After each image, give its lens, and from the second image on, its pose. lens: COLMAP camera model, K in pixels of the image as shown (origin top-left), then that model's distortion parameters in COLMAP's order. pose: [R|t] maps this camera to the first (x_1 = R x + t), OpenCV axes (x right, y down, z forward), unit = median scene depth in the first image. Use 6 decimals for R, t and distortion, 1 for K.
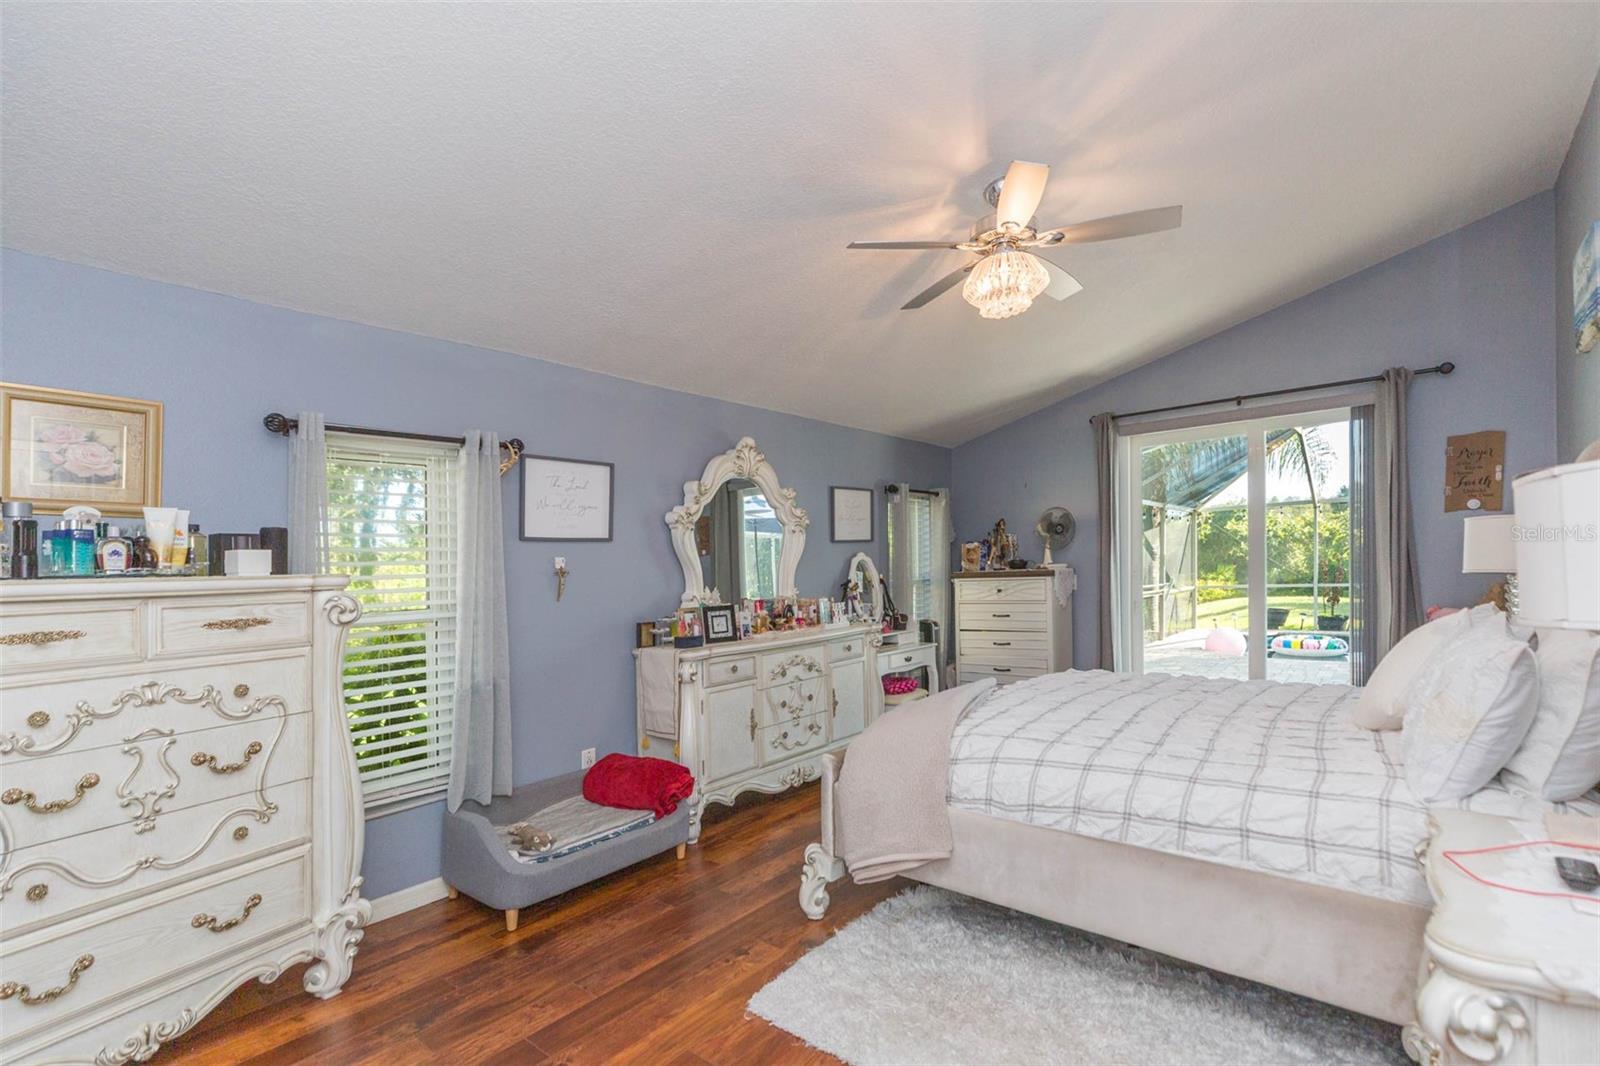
lens RADIAL K [[714.7, 0, 802.2], [0, 714.7, 587.6], [0, 0, 1]] dist [-0.001486, -0.000351]
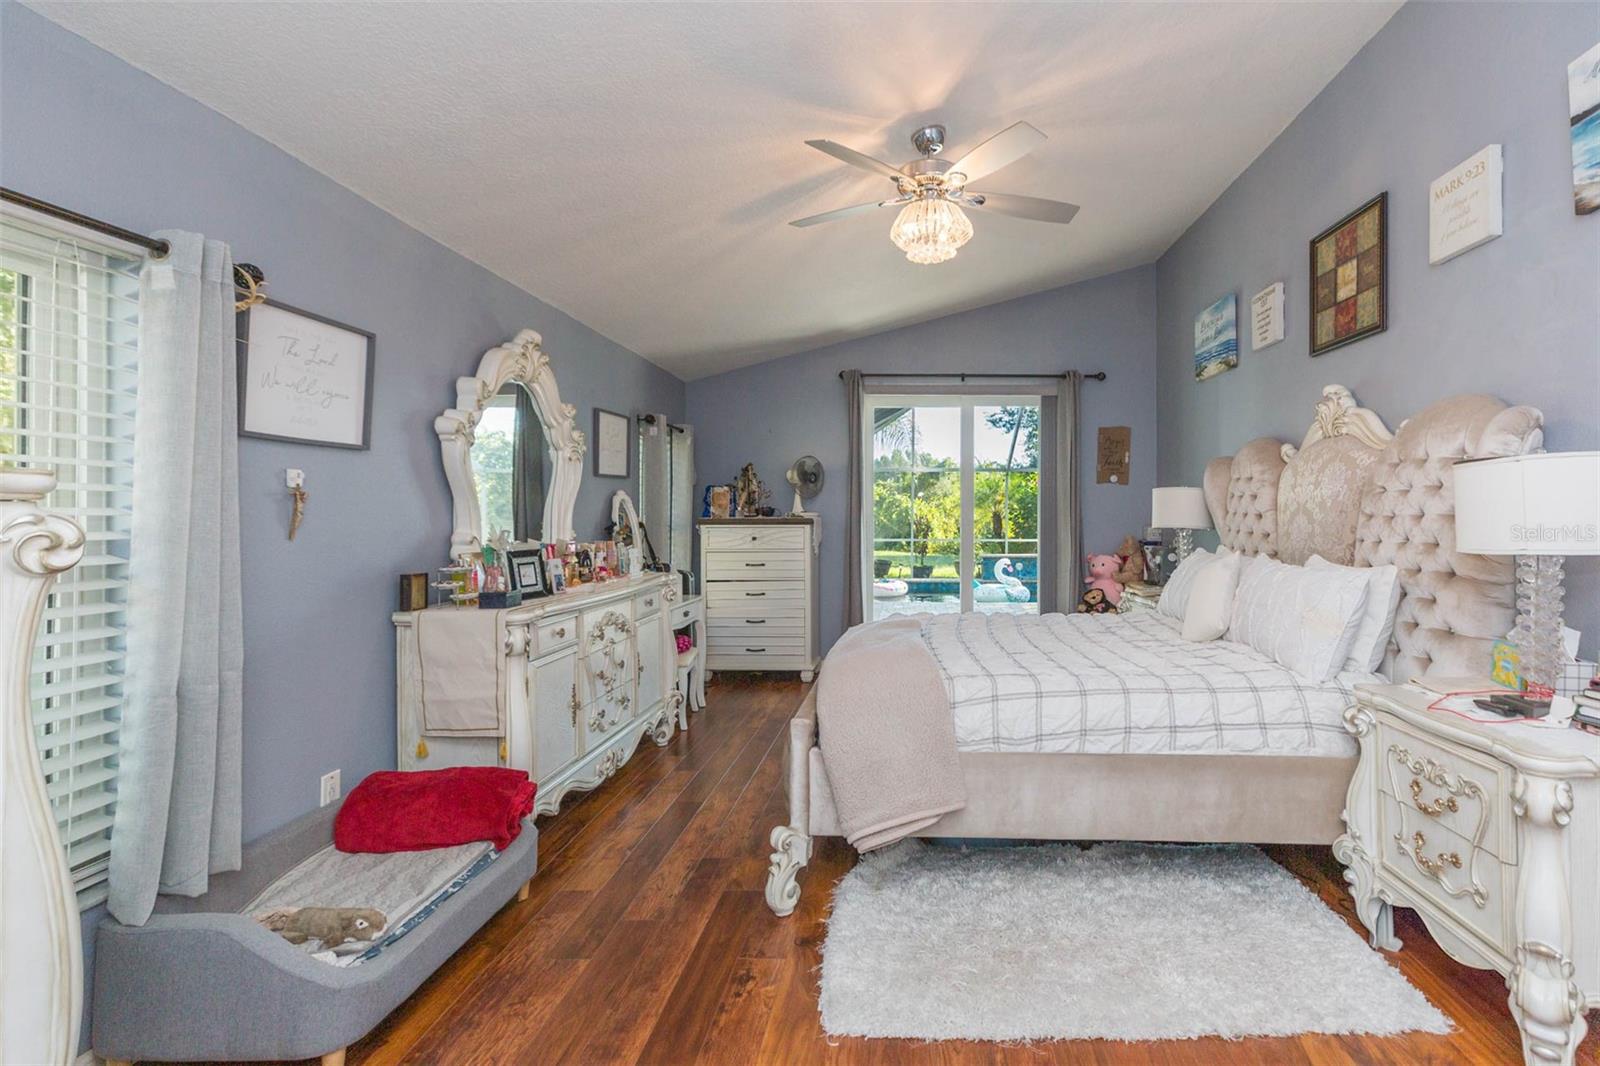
lens RADIAL K [[776.6, 0, 800.0], [0, 776.6, 533.0], [0, 0, 1]] dist [0.002034, 0.000077]
pose [[0.782924, 0.021802, 0.621735, -0.419401], [-0.013698, 0.999748, -0.017807, 0.019325], [-0.621967, 0.005425, 0.783025, 0.199050]]
